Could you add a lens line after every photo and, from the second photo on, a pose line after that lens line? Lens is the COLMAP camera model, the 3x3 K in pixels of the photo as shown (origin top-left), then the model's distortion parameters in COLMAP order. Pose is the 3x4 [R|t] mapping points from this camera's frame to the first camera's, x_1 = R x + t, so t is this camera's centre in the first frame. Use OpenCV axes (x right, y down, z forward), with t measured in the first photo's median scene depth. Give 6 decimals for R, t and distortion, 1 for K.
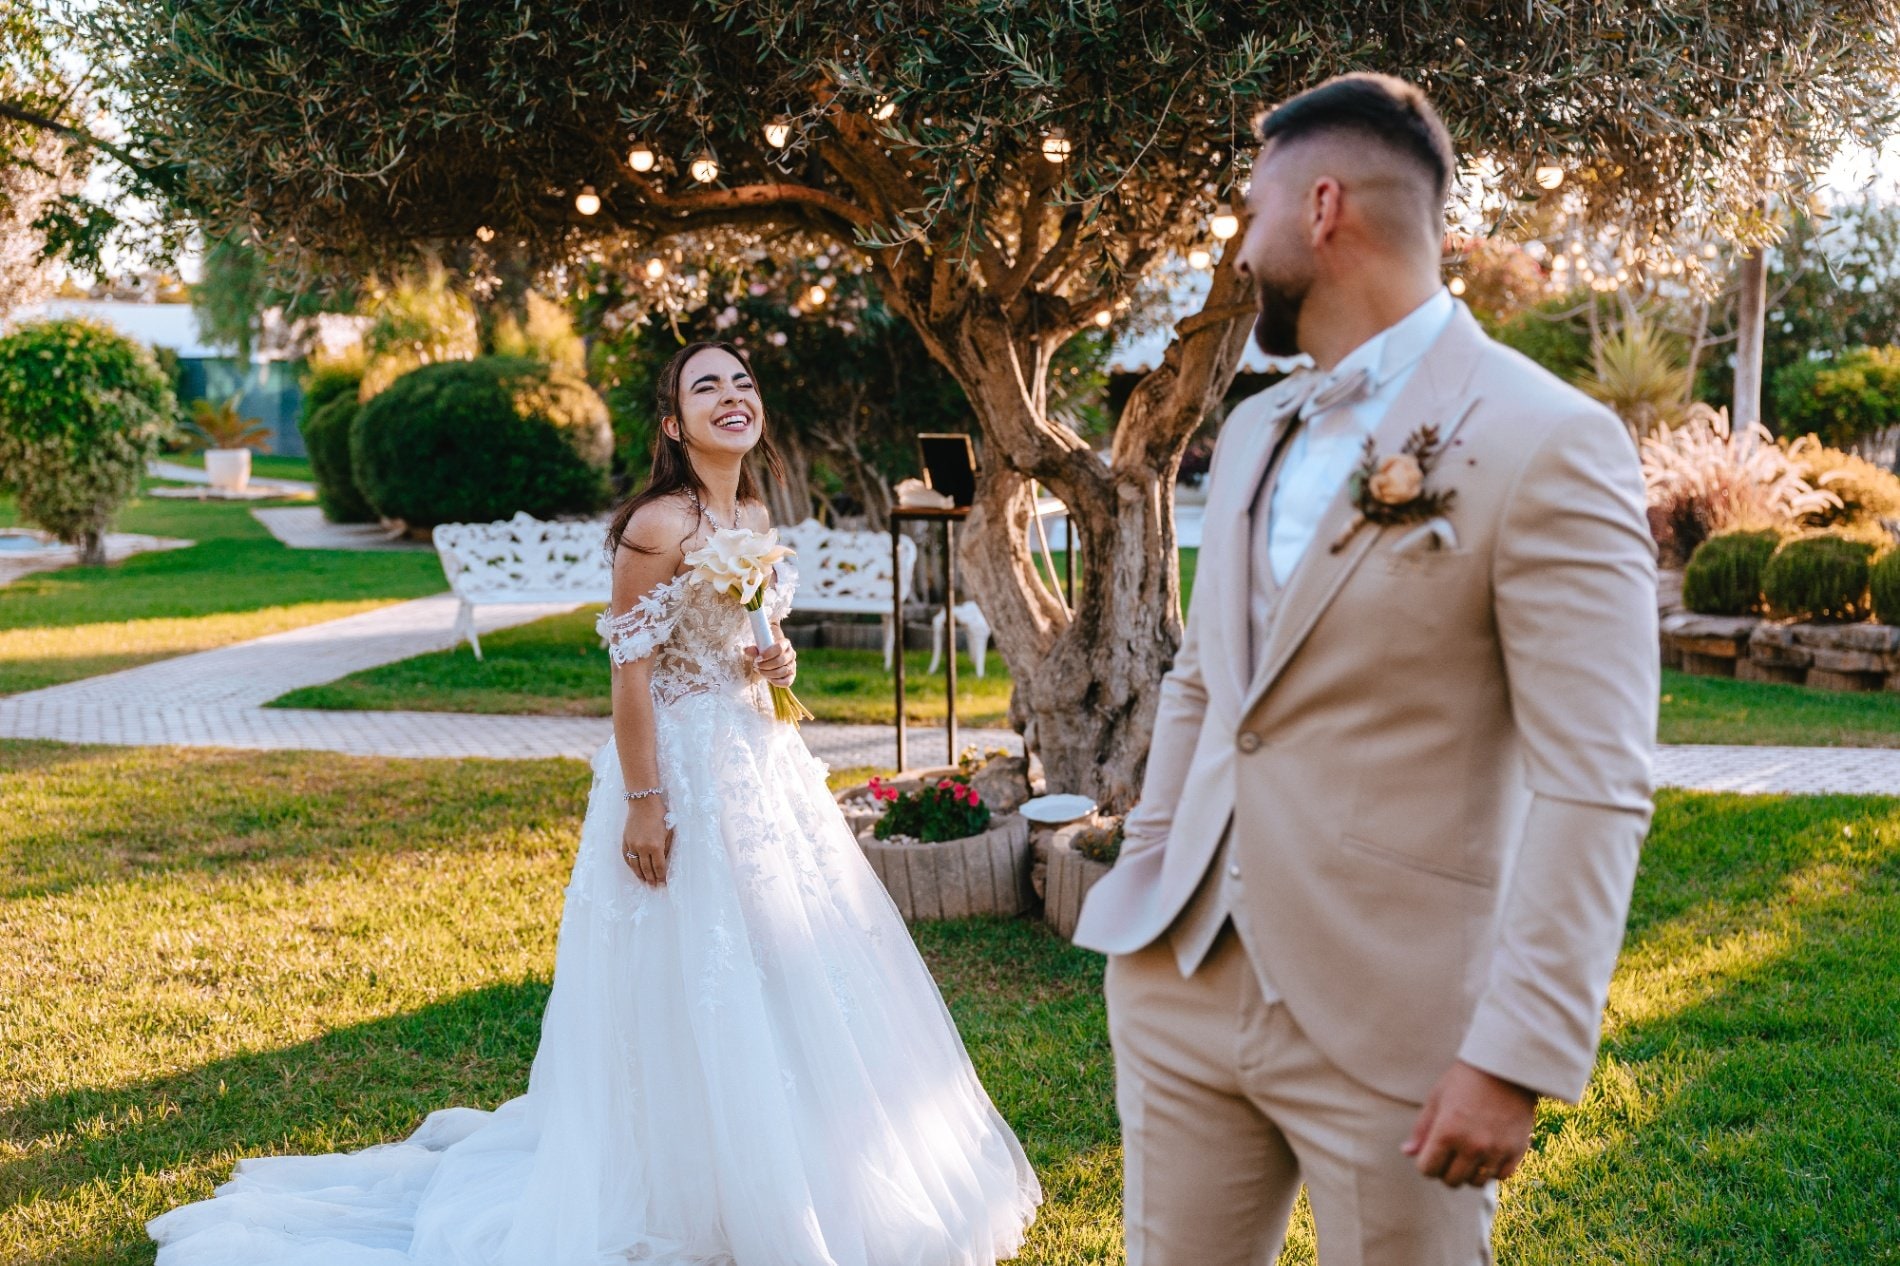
lens RADIAL K [[2613.7, 0, 919.2], [0, 2613.7, 657.4], [0, 0, 1]] dist [0.029772, 0.000000]
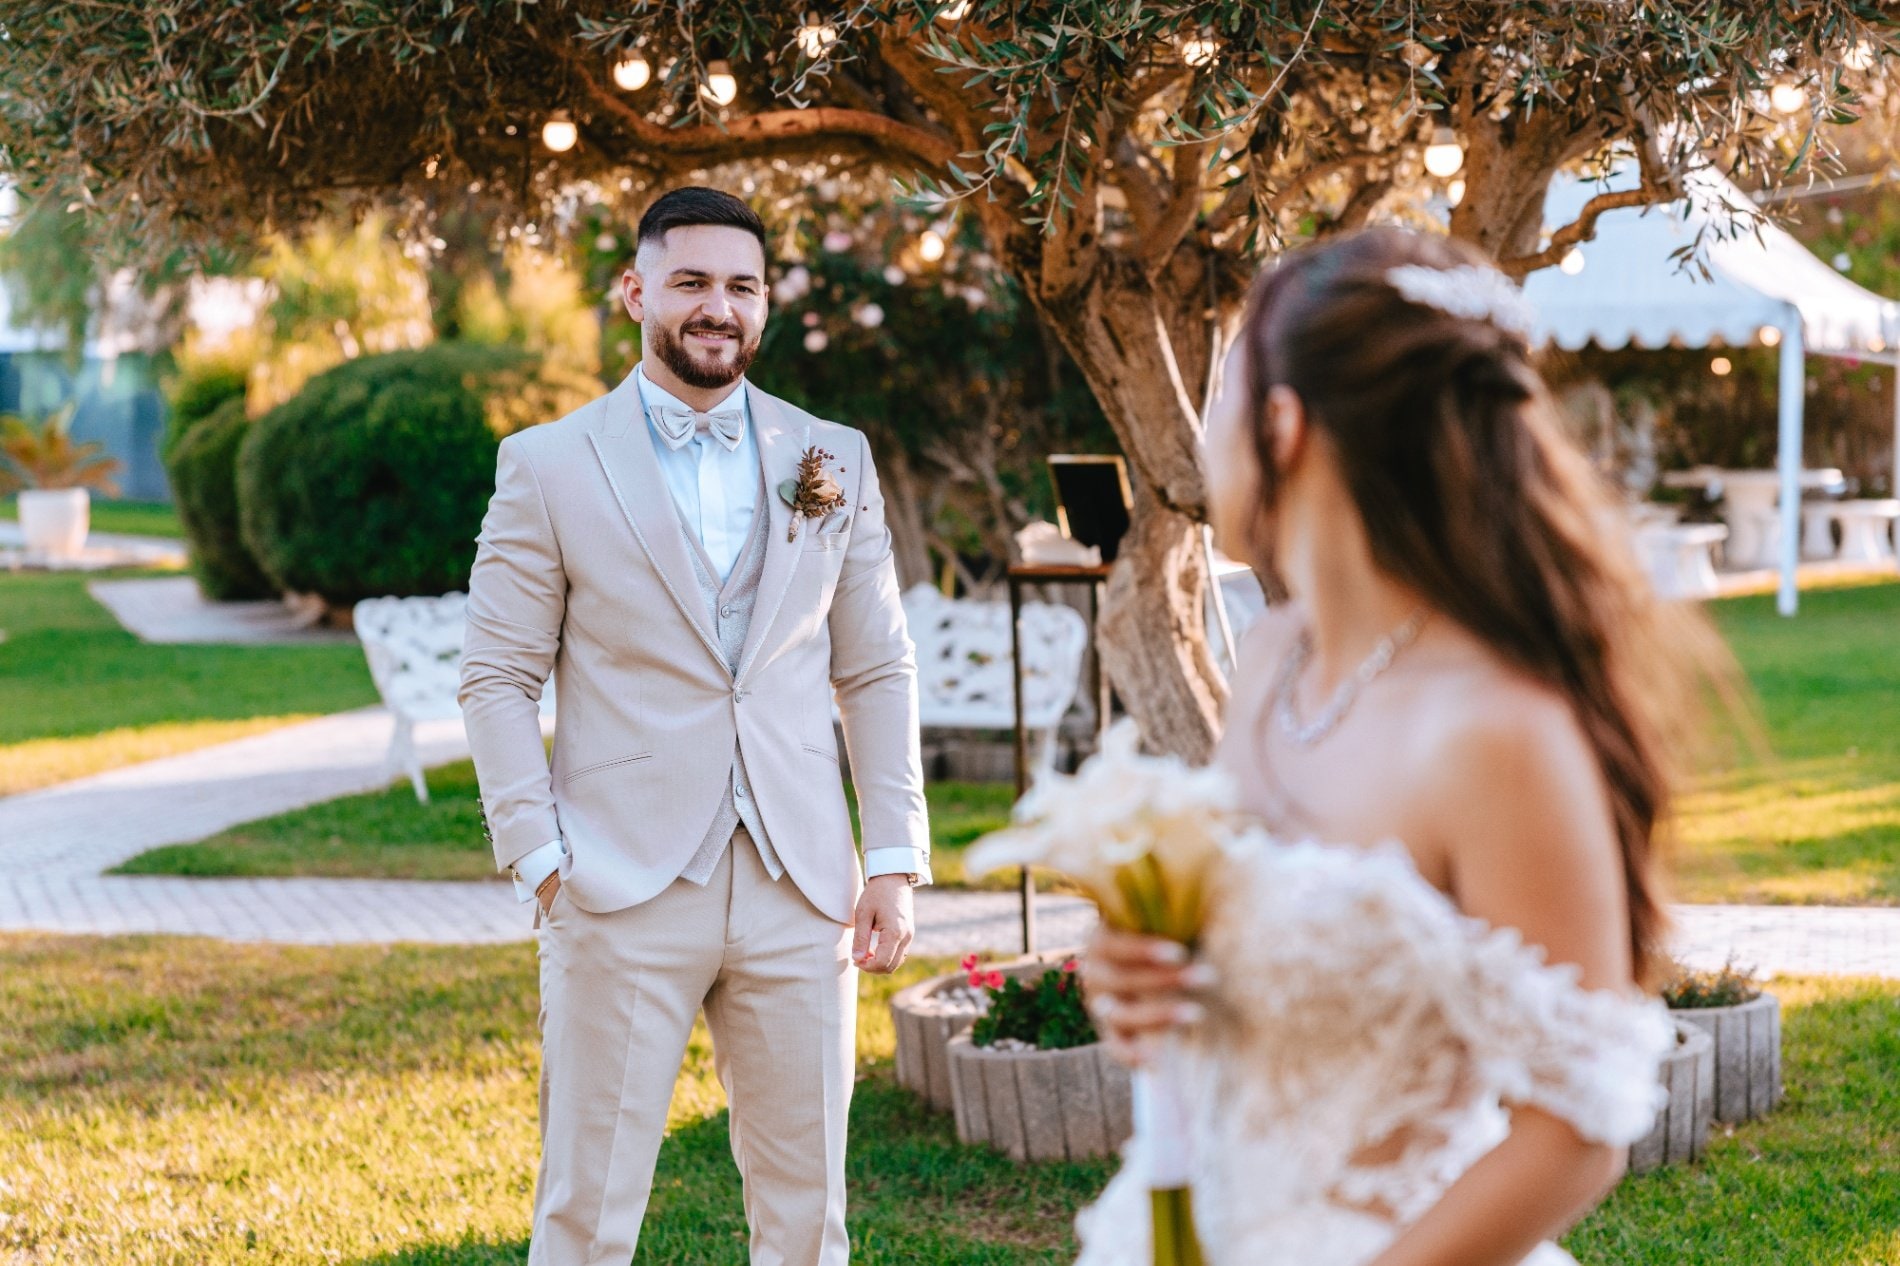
lens RADIAL K [[4351.6, 0, 873.1], [0, 4351.6, 651.9], [0, 0, 1]] dist [0.024640, 0.000000]
pose [[0.997320, -0.012222, -0.072128, 0.036409], [0.009439, 0.999202, -0.038801, 0.008957], [0.072545, 0.038016, 0.996640, -0.133288]]
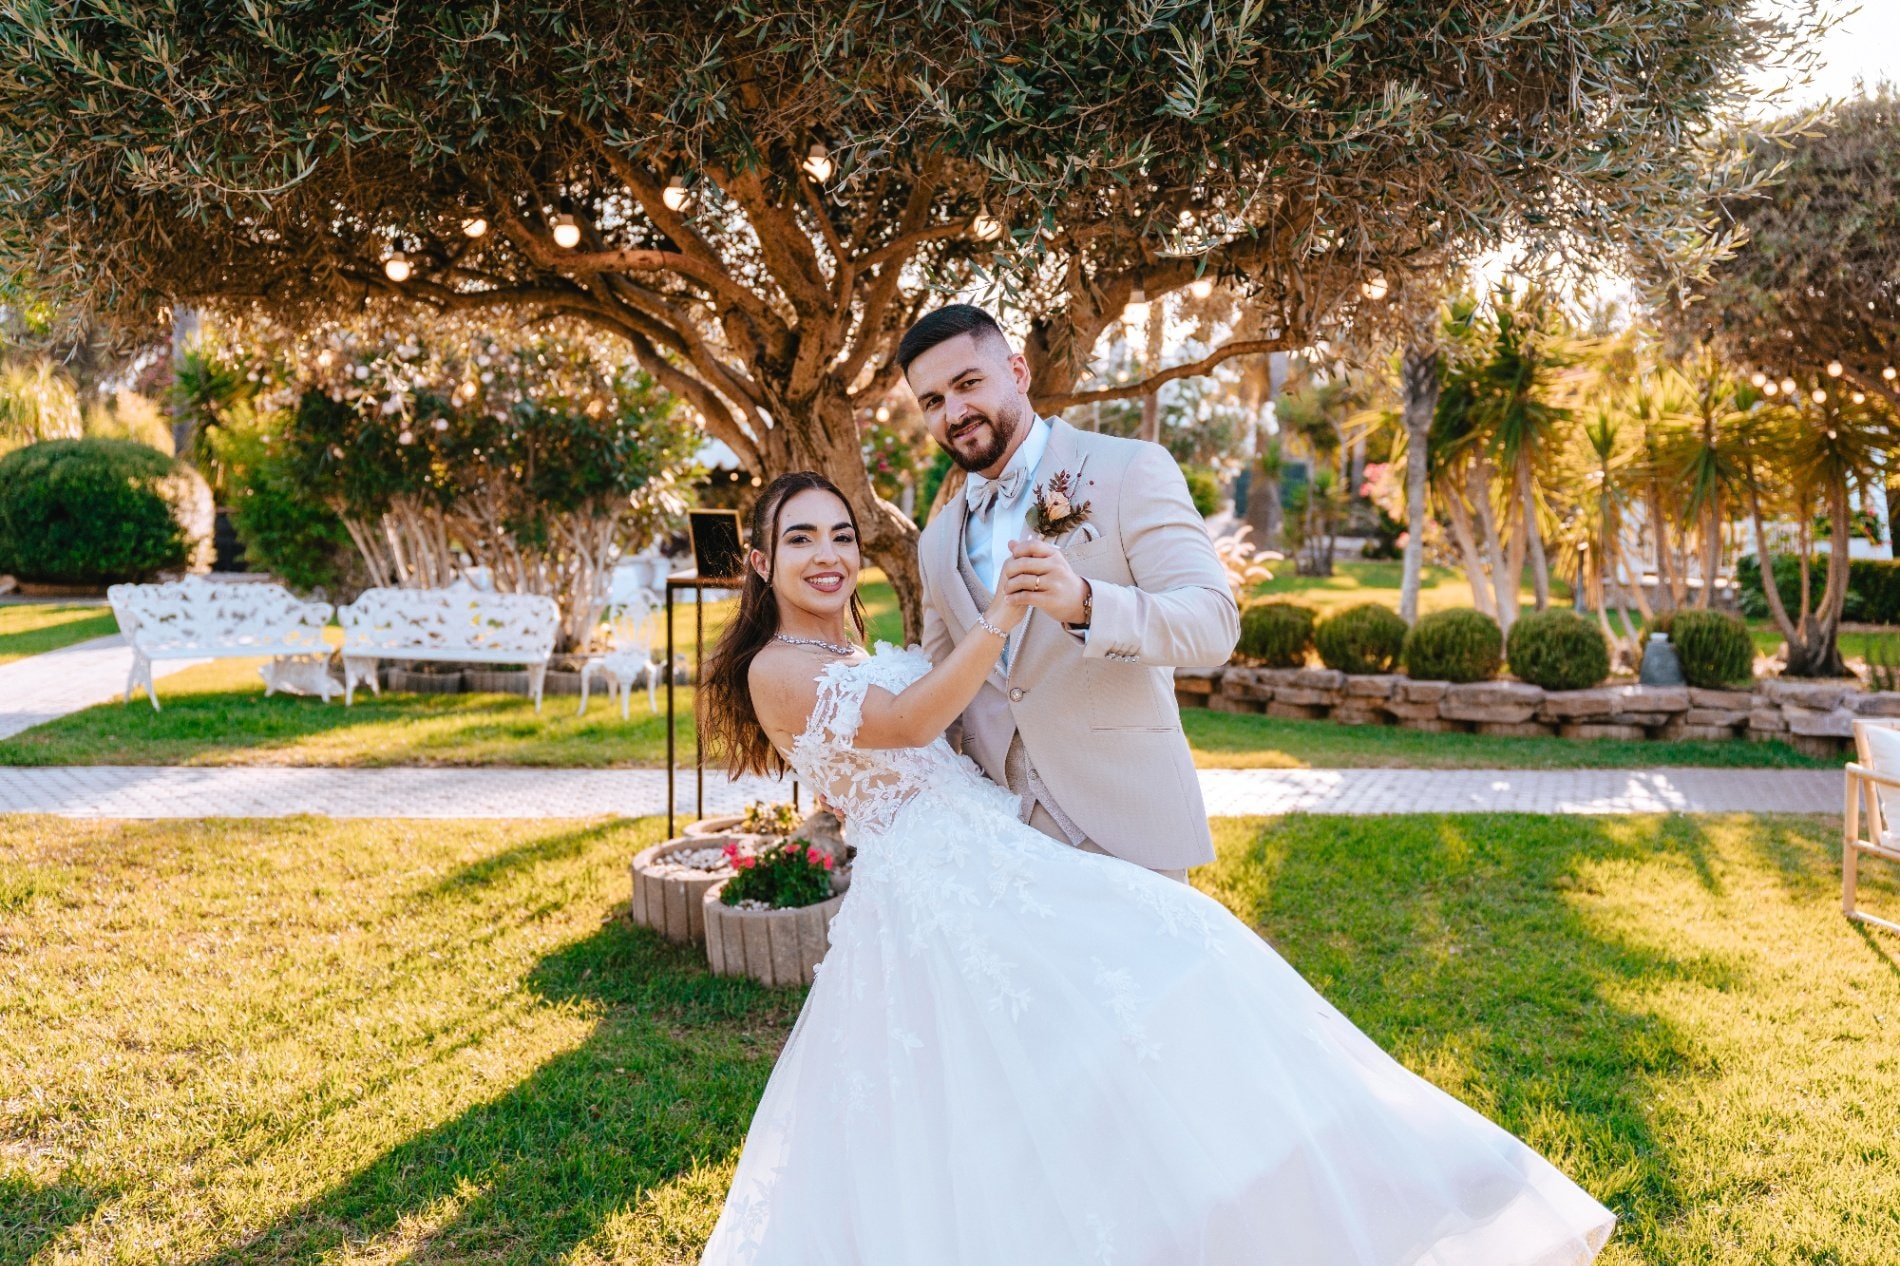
lens RADIAL K [[1775.1, 0, 950.5], [0, 1775.1, 631.0], [0, 0, 1]] dist [0.023859, 0.000000]
pose [[0.945082, -0.001260, 0.326832, -0.142161], [0.008630, 0.999740, -0.021100, -0.019293], [-0.326720, 0.022761, 0.944847, 0.282745]]
